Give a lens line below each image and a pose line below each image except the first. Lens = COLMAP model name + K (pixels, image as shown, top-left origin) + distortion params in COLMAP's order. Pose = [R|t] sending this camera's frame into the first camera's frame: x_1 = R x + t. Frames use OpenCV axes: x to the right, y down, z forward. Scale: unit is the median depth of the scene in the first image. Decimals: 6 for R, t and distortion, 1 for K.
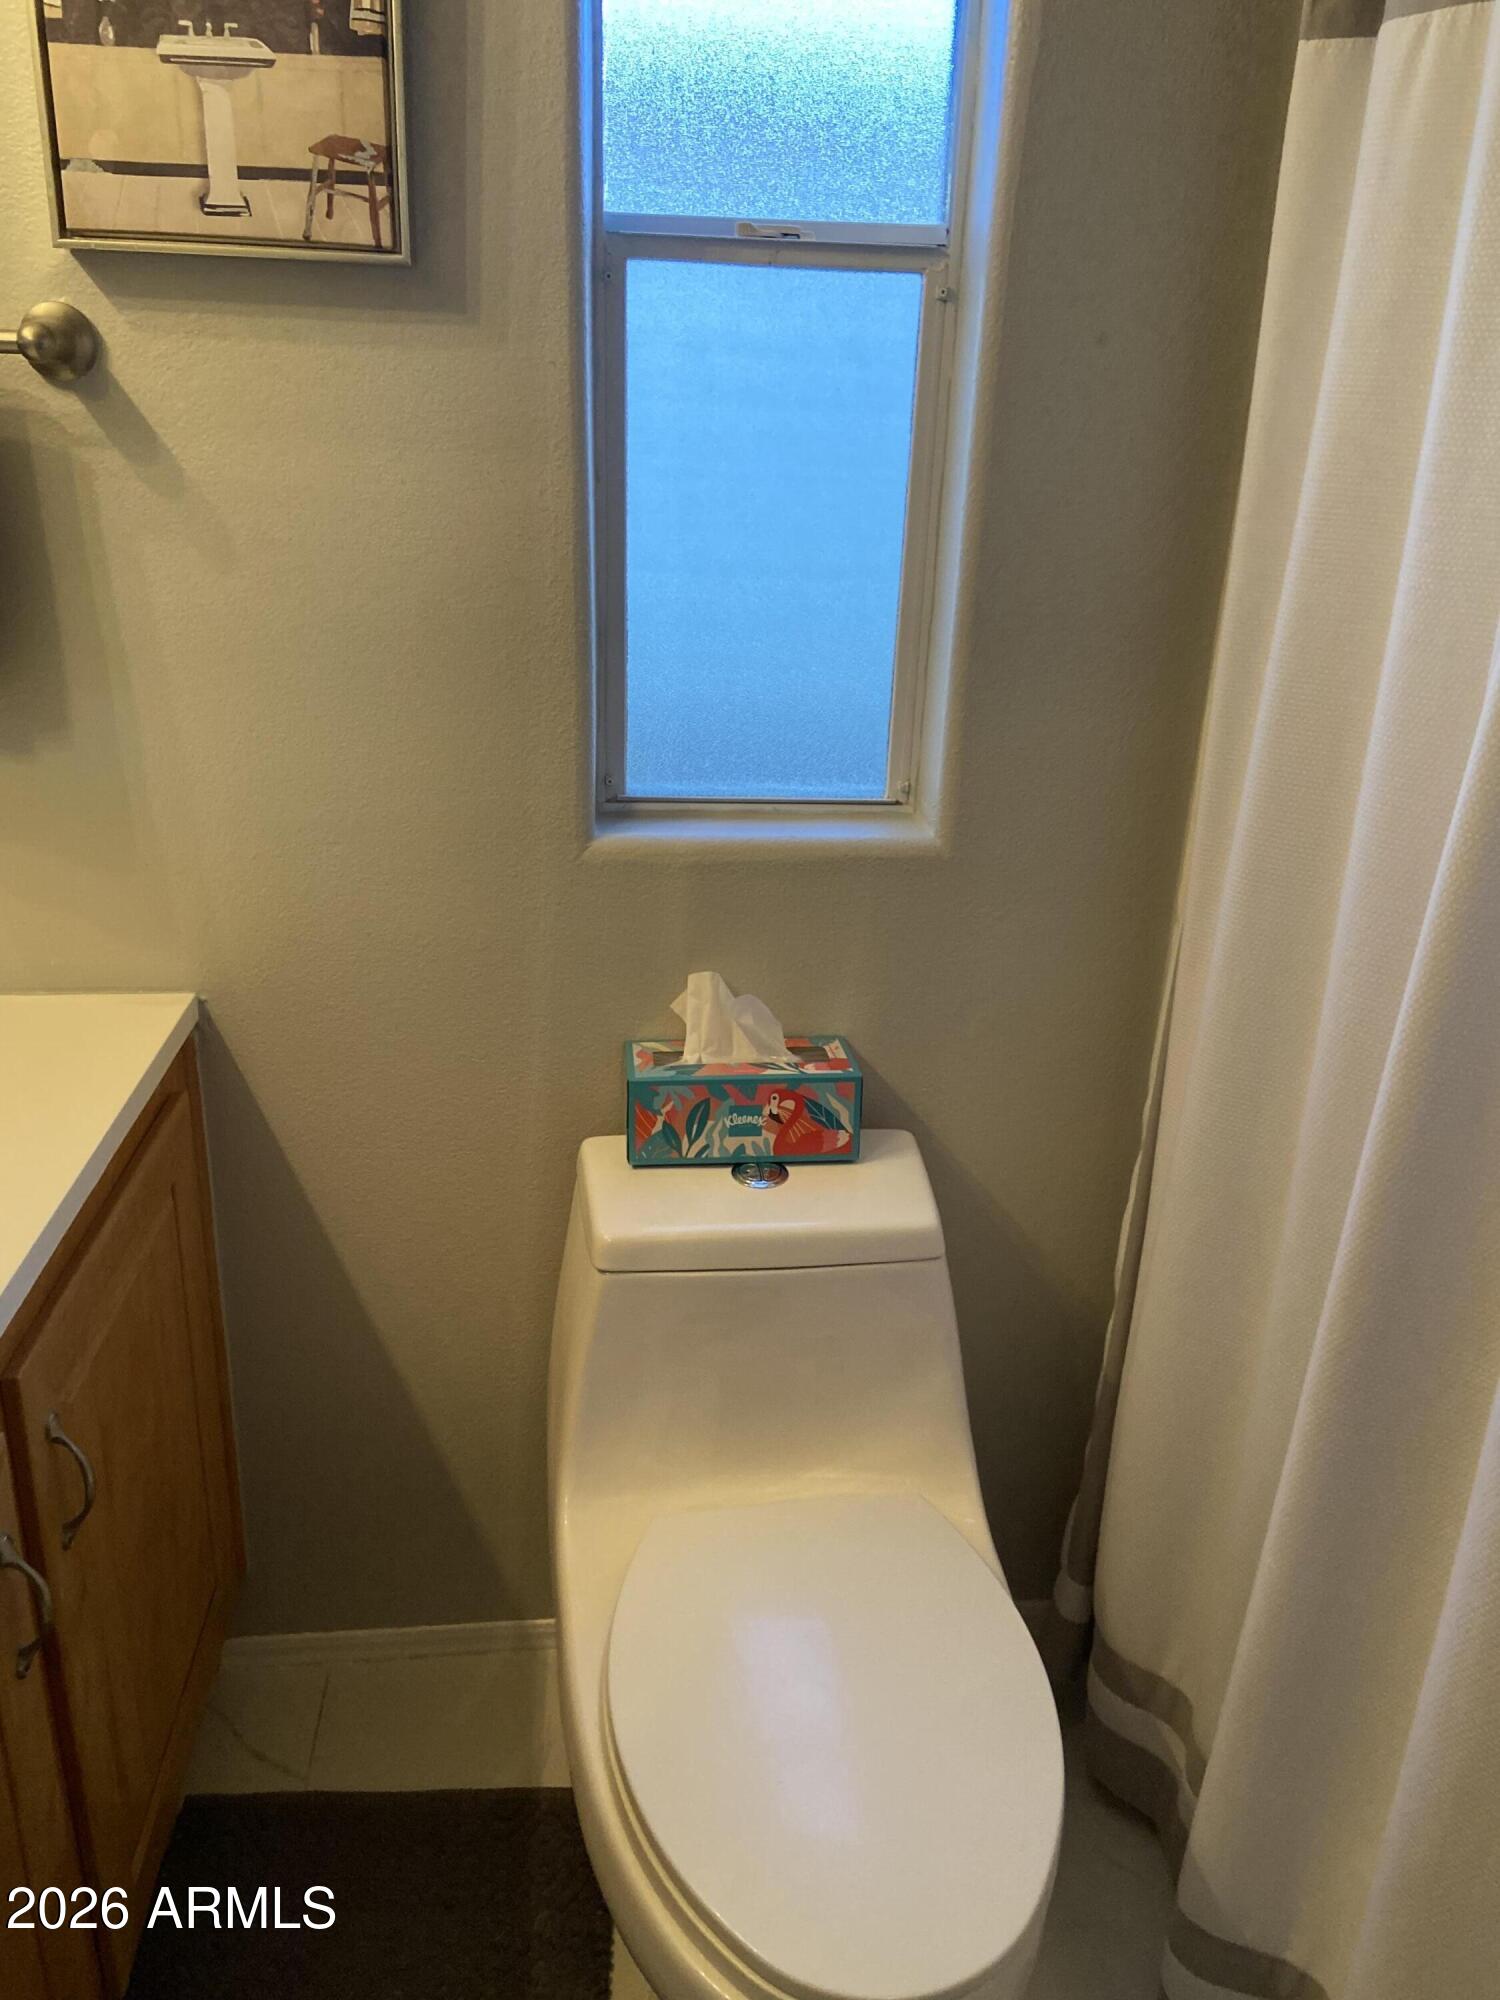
lens RADIAL K [[1522.8, 0, 749.5], [0, 1522.8, 987.1], [0, 0, 1]] dist [0.099664, -0.115704]
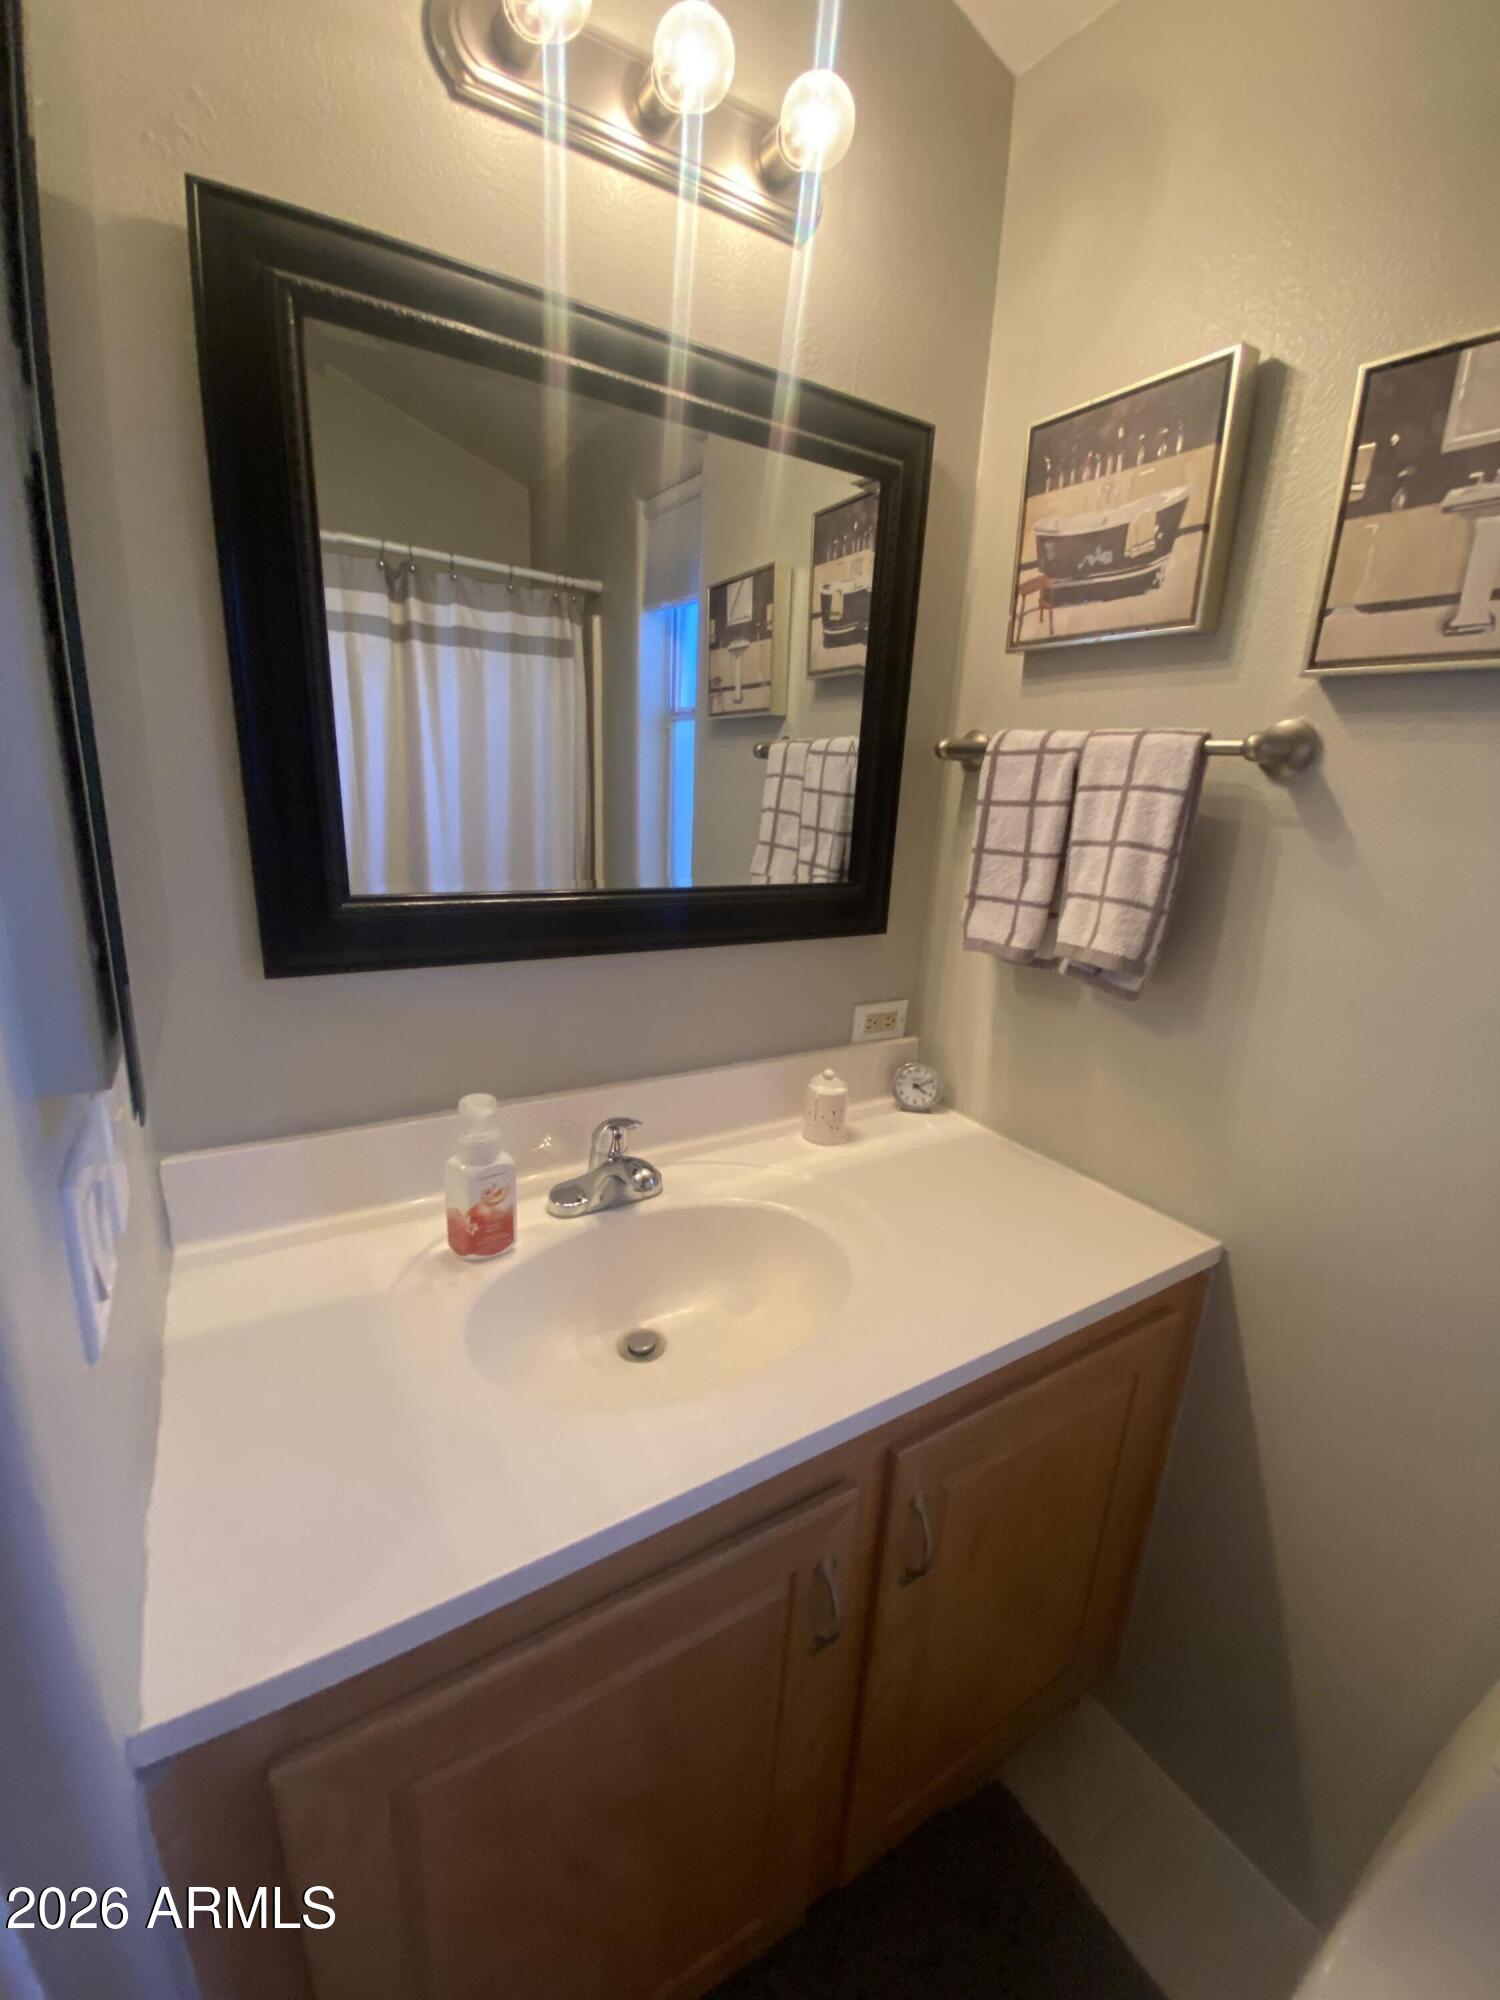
lens RADIAL K [[807.4, 0, 742.5], [0, 807.4, 995.8], [0, 0, 1]] dist [0.011122, -0.015782]
pose [[0.434718, 0.226734, -0.871557, -0.000682], [-0.359991, 0.930853, 0.062602, -0.090804], [0.825485, 0.286539, 0.486281, 0.322100]]
